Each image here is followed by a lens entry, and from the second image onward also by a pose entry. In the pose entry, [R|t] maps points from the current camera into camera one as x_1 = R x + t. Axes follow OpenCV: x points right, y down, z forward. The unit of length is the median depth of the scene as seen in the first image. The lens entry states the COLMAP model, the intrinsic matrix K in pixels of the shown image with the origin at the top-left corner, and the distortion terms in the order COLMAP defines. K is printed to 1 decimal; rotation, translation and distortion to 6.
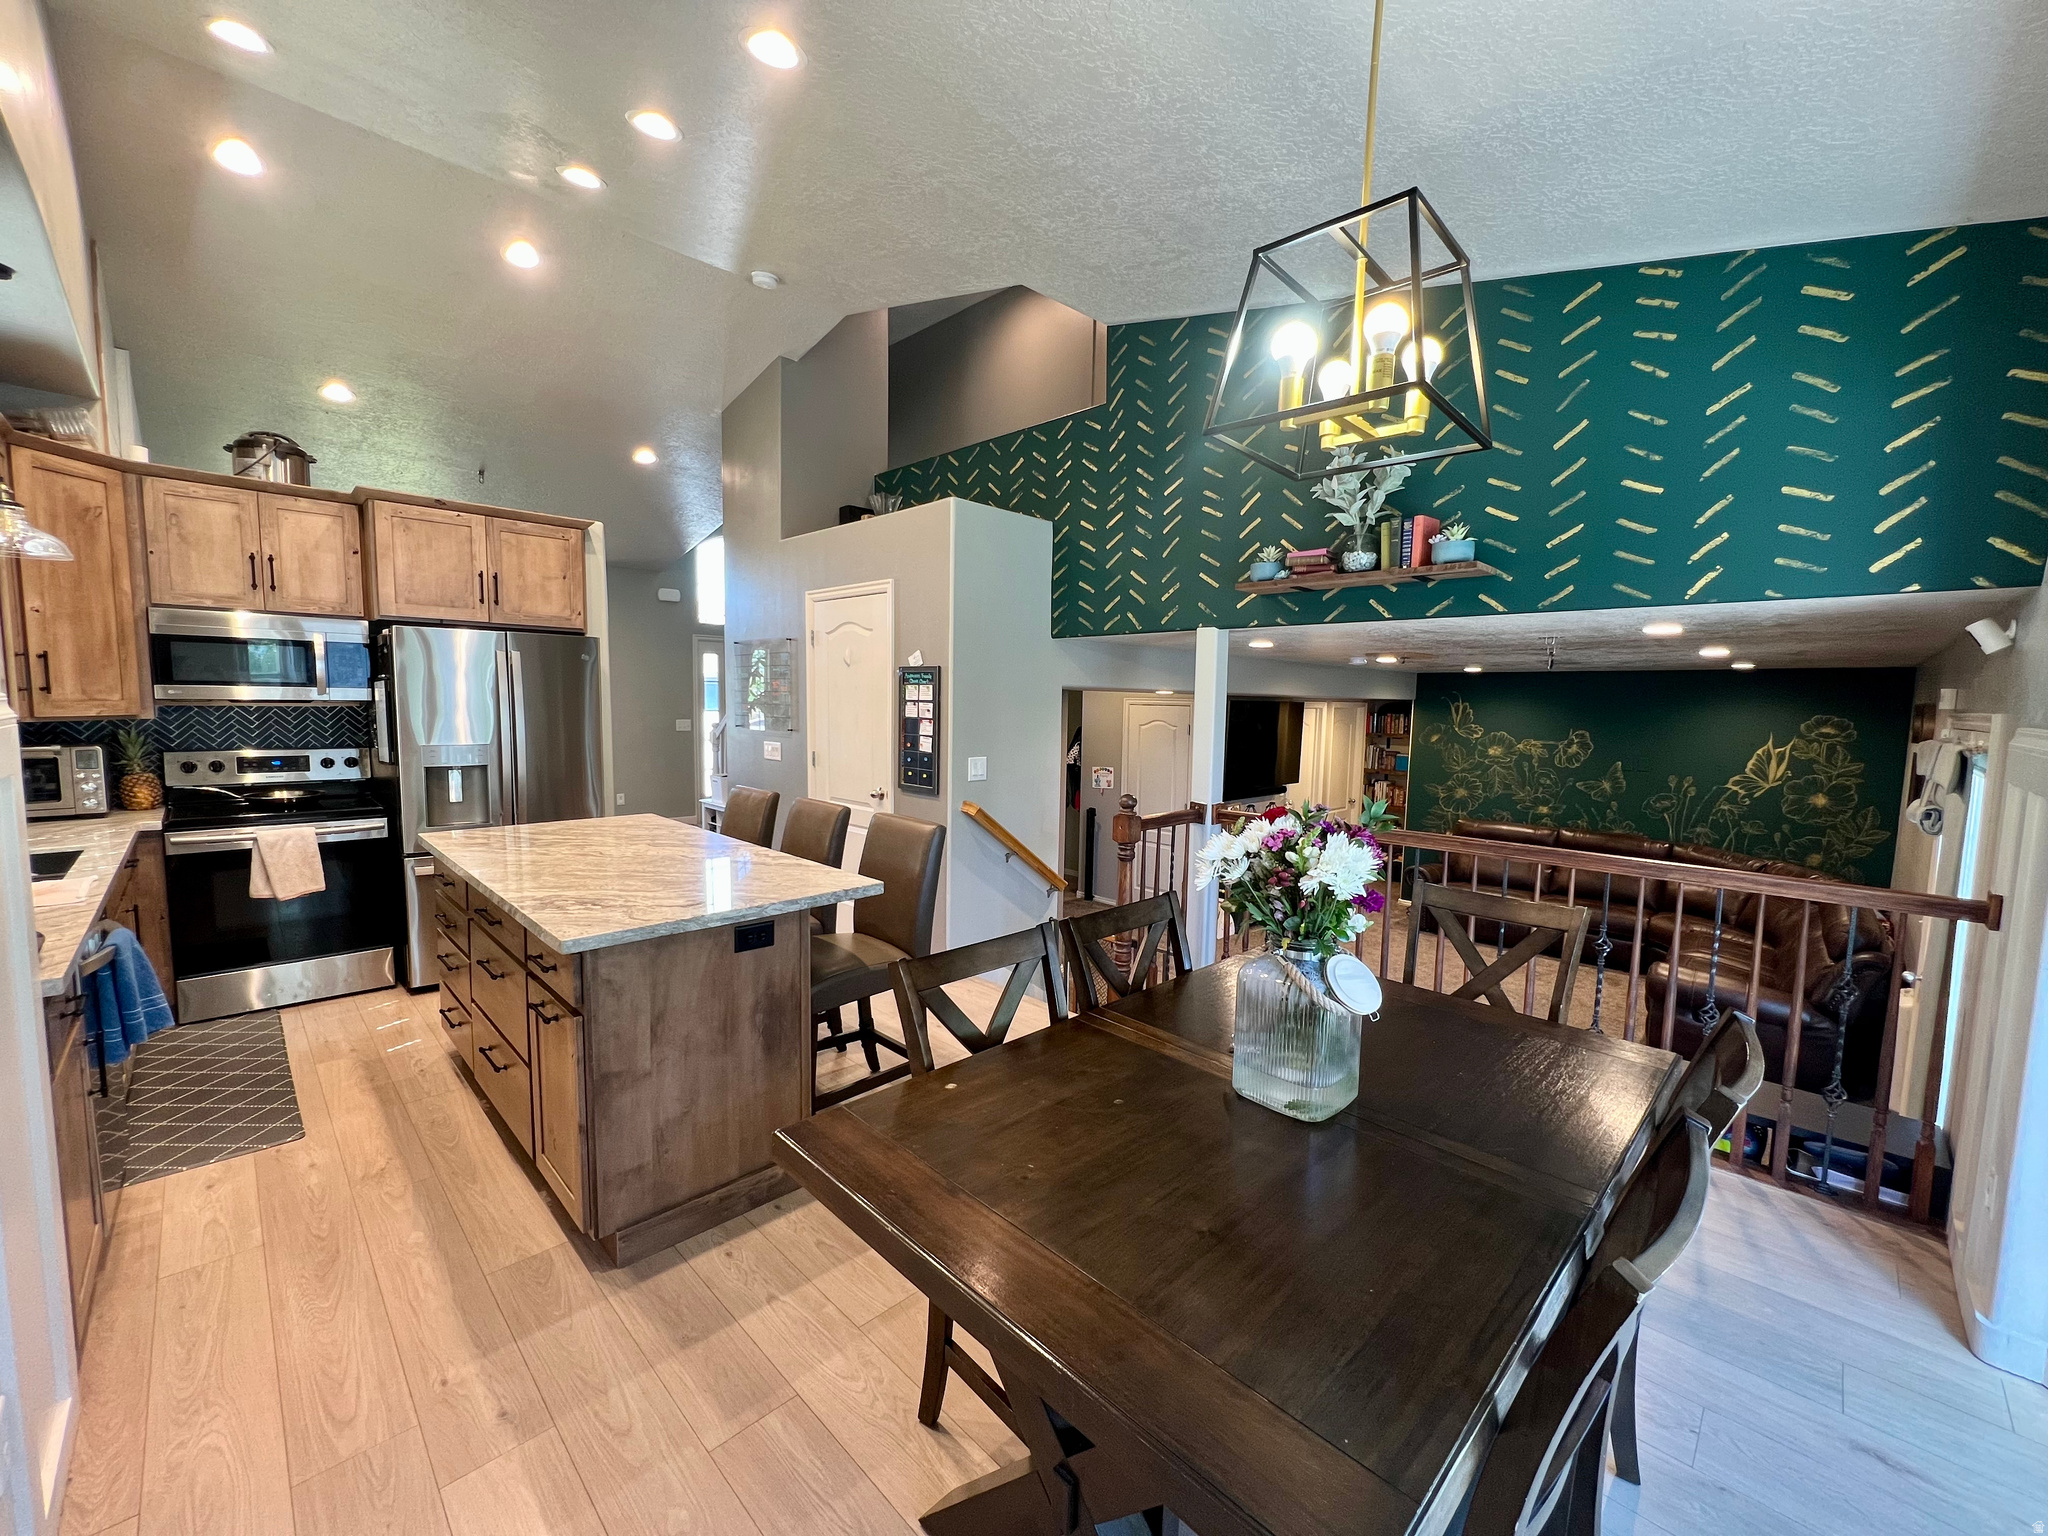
lens RADIAL K [[817.8, 0, 1029.1], [0, 817.8, 770.8], [0, 0, 1]] dist [0.001614, 0.000242]
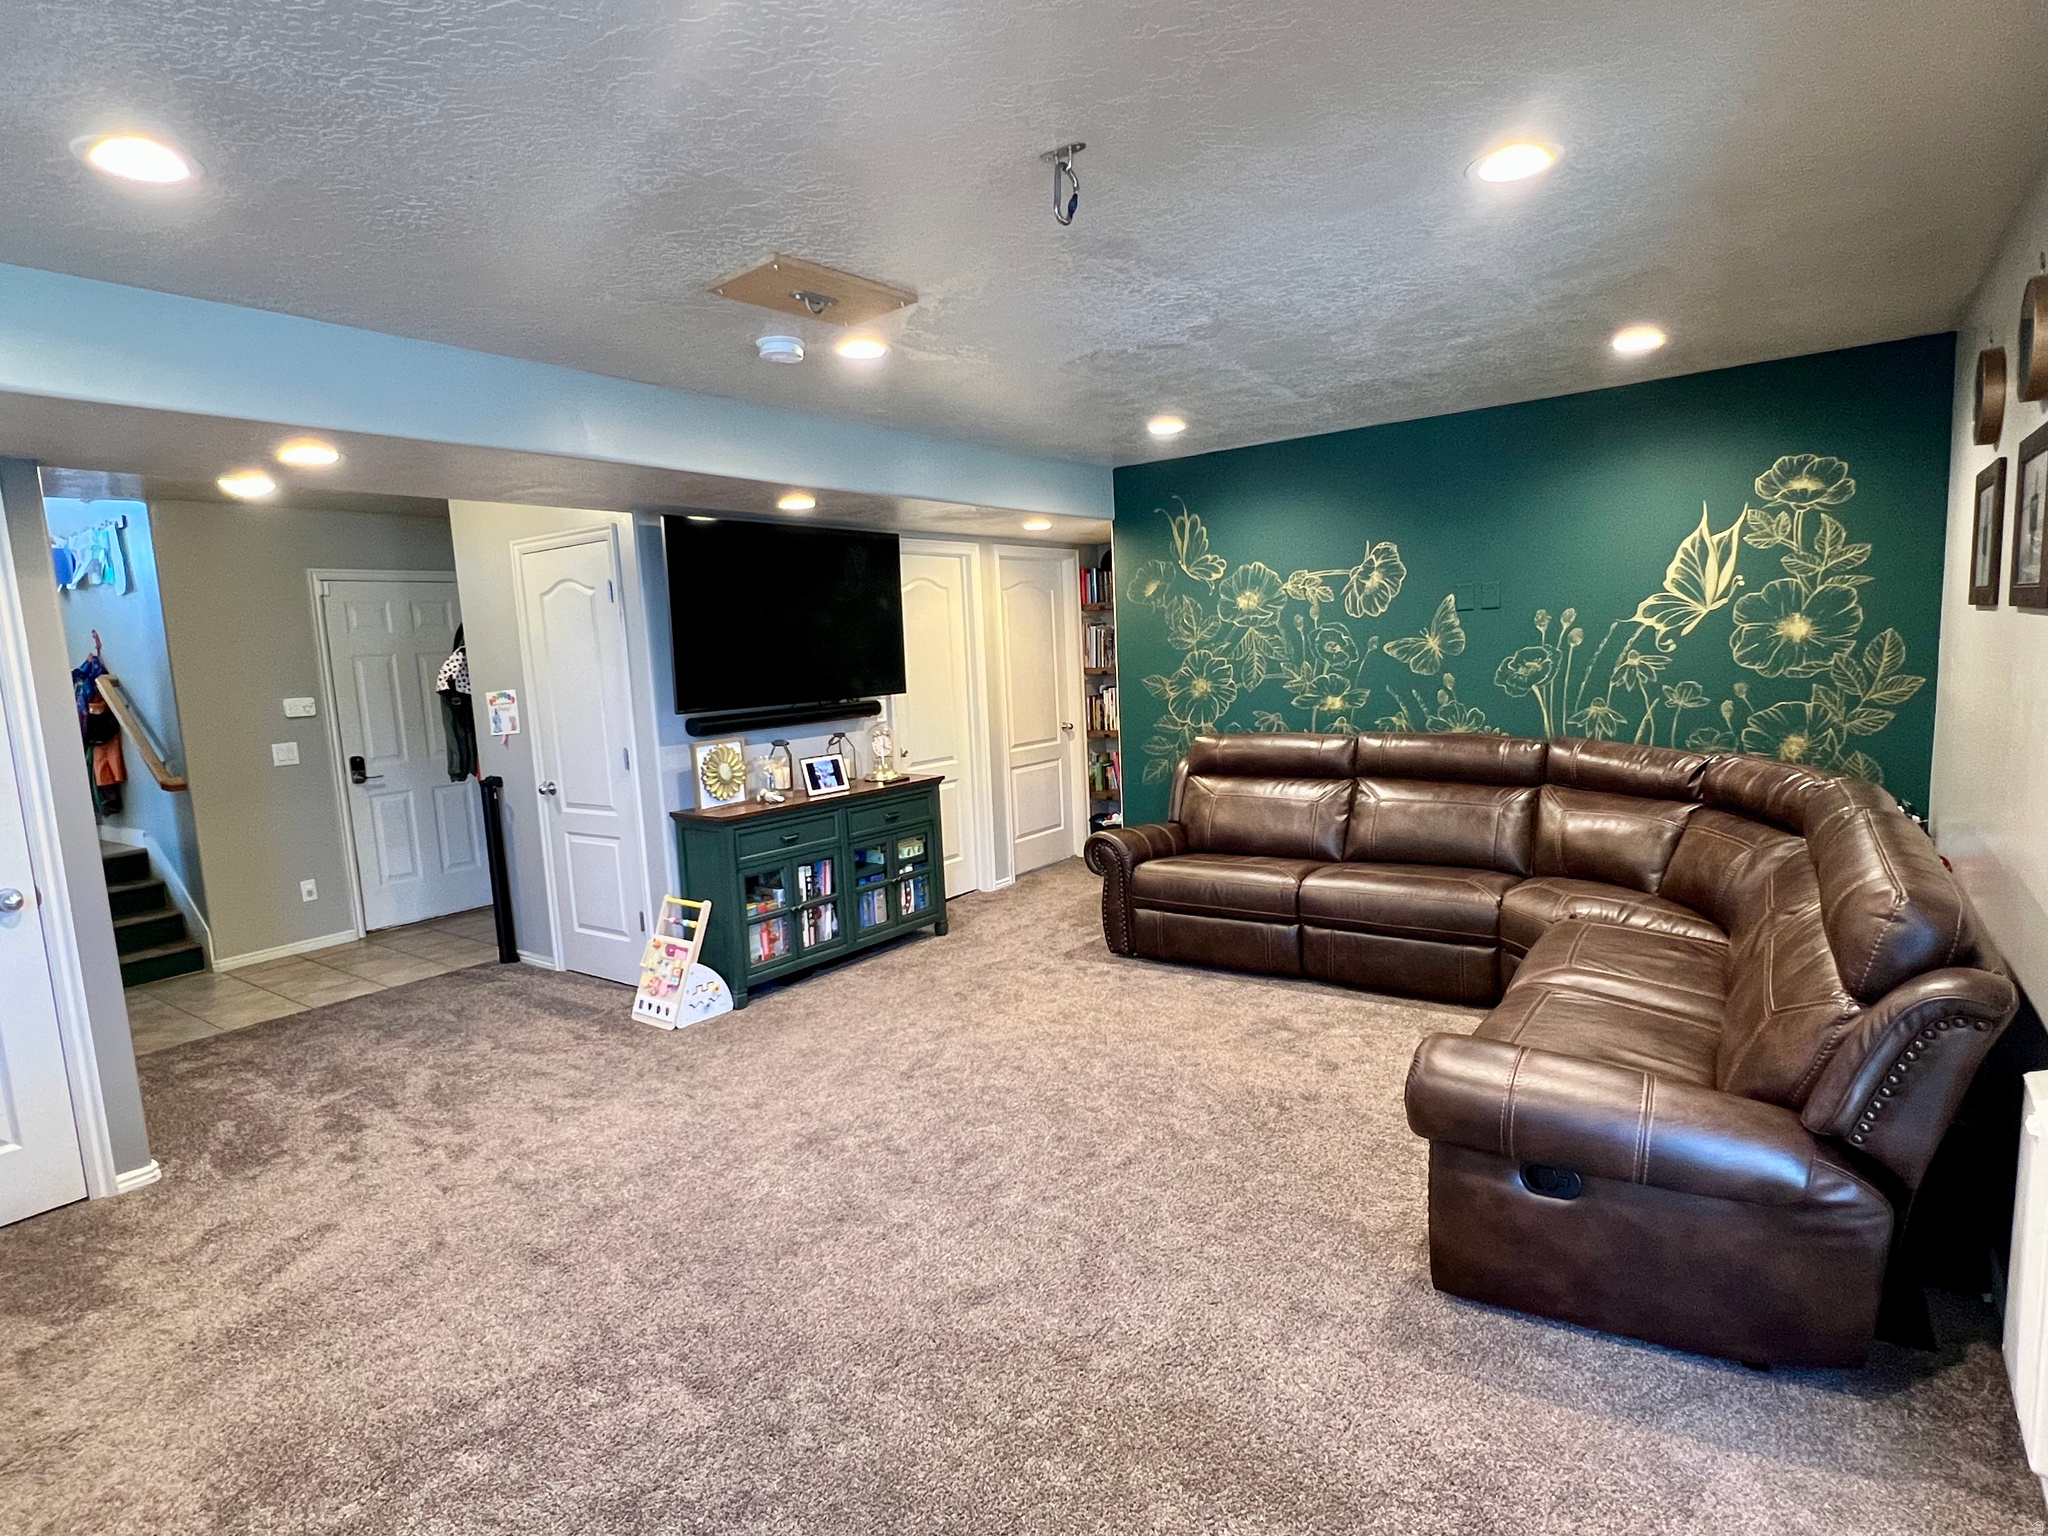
lens RADIAL K [[1086.3, 0, 1025.1], [0, 1086.3, 777.5], [0, 0, 1]] dist [0.003189, -0.000059]
pose [[0.985190, -0.087658, 0.147363, 0.371701], [0.082848, 0.995819, 0.038478, 0.059379], [-0.150120, -0.025700, 0.988334, 0.387395]]
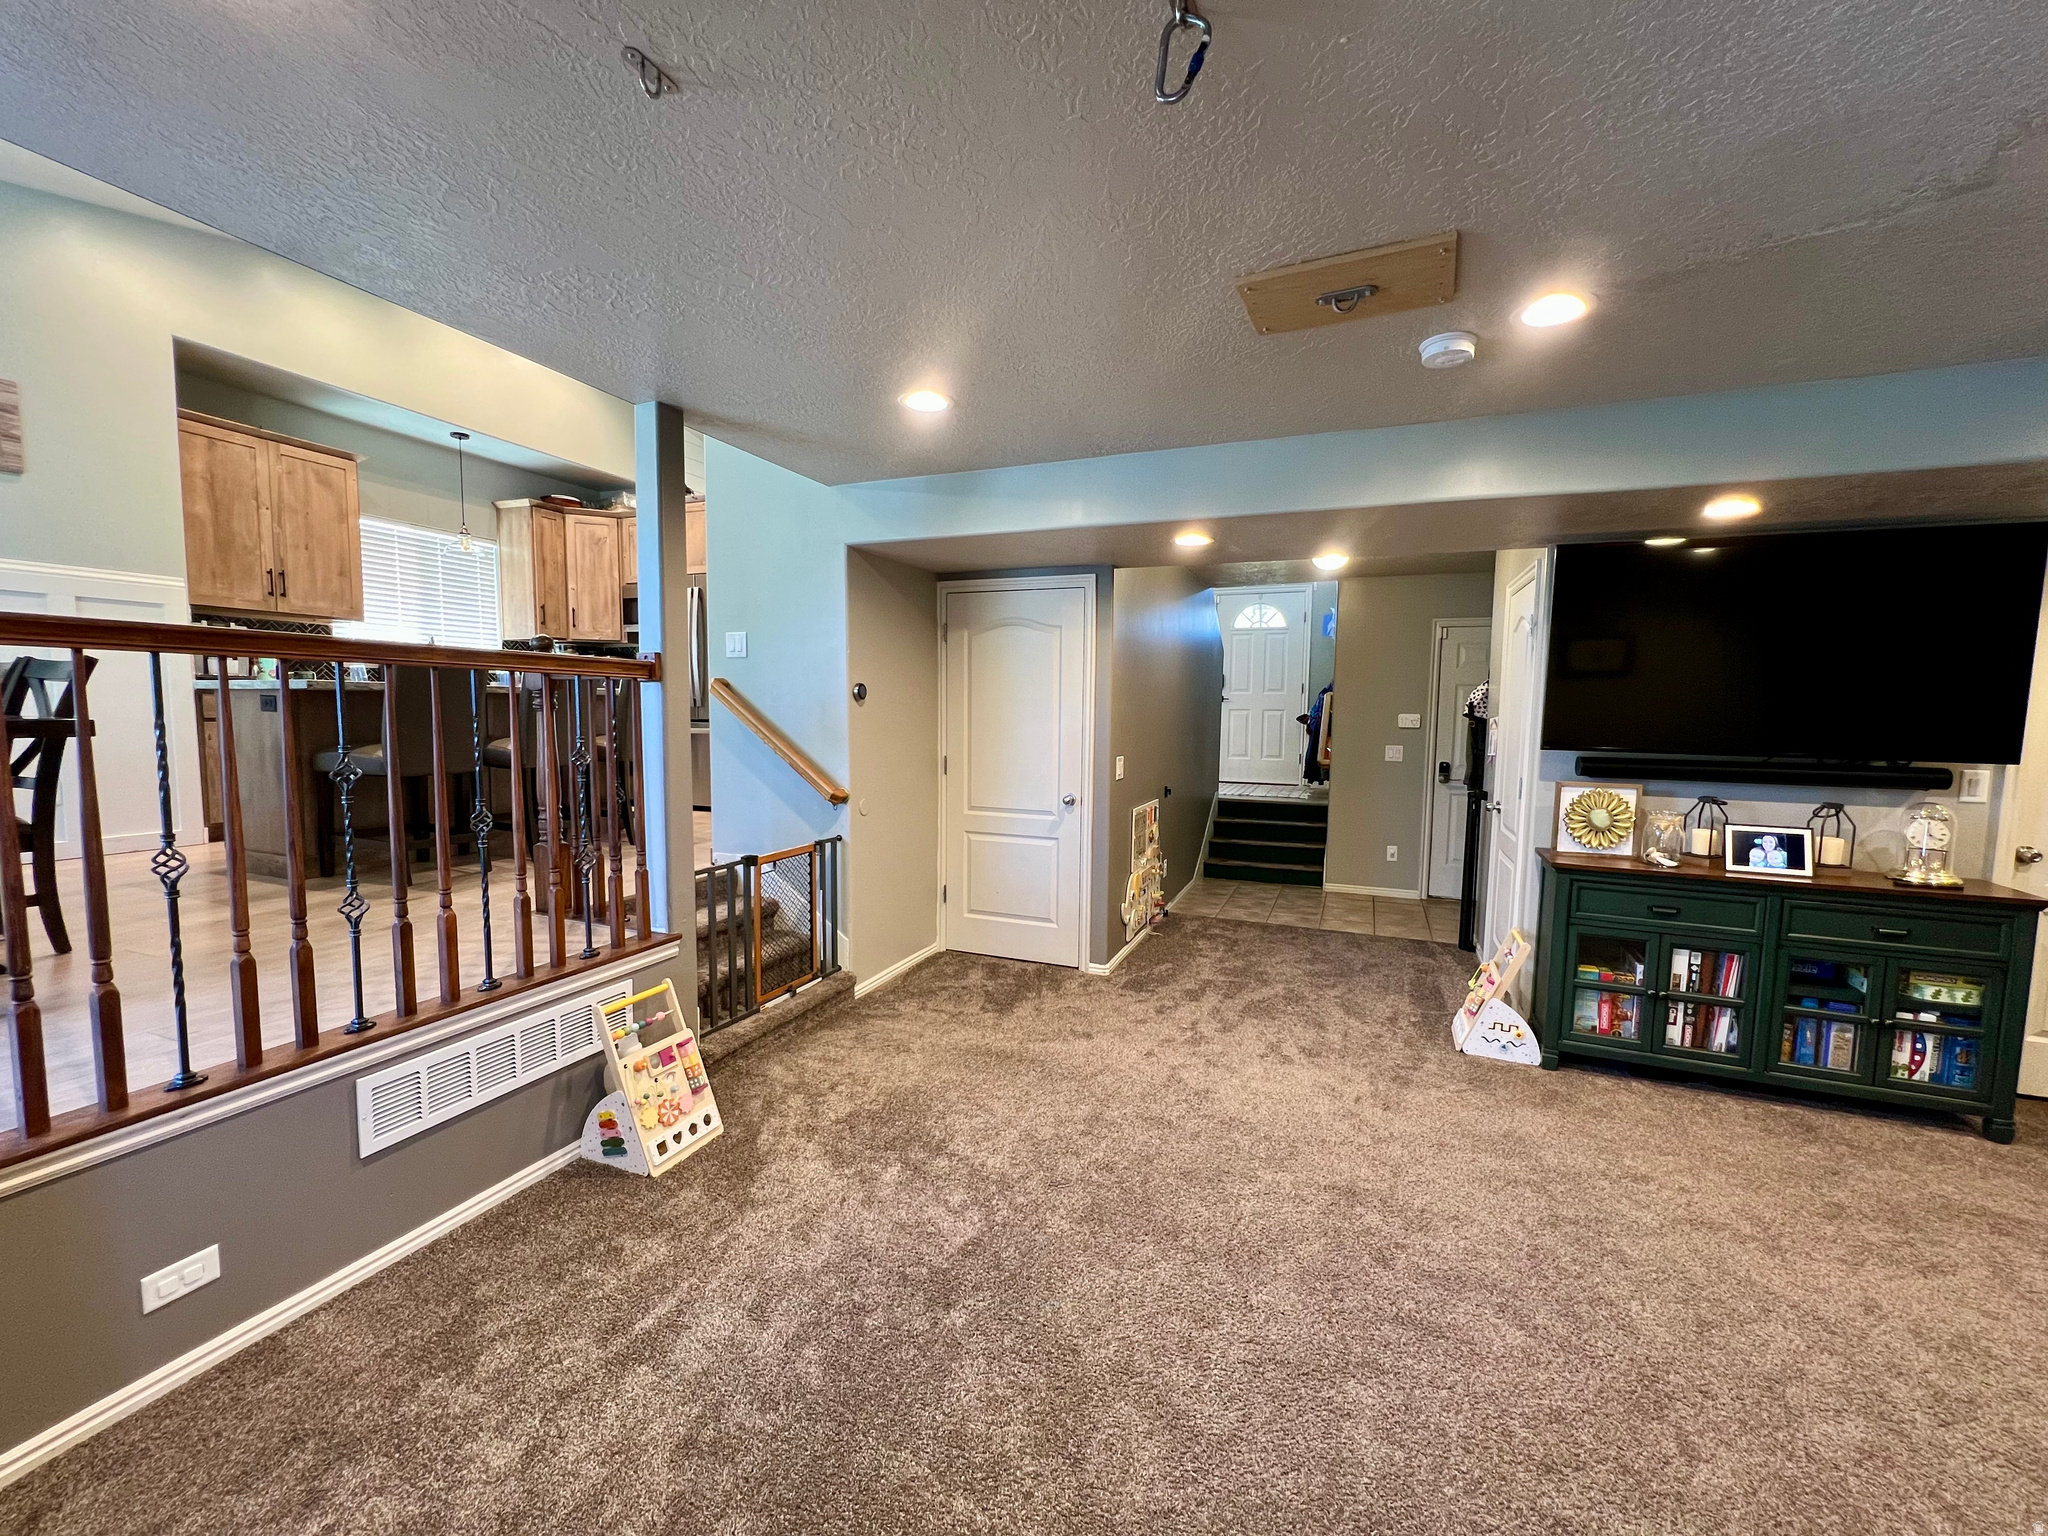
lens RADIAL K [[817.8, 0, 1026.7], [0, 817.8, 769.8], [0, 0, 1]] dist [0.001614, 0.000242]
pose [[0.389621, 0.058705, -0.919102, 0.599807], [-0.087388, 0.995820, 0.026560, 0.054689], [0.916820, 0.069970, 0.393122, 0.609624]]
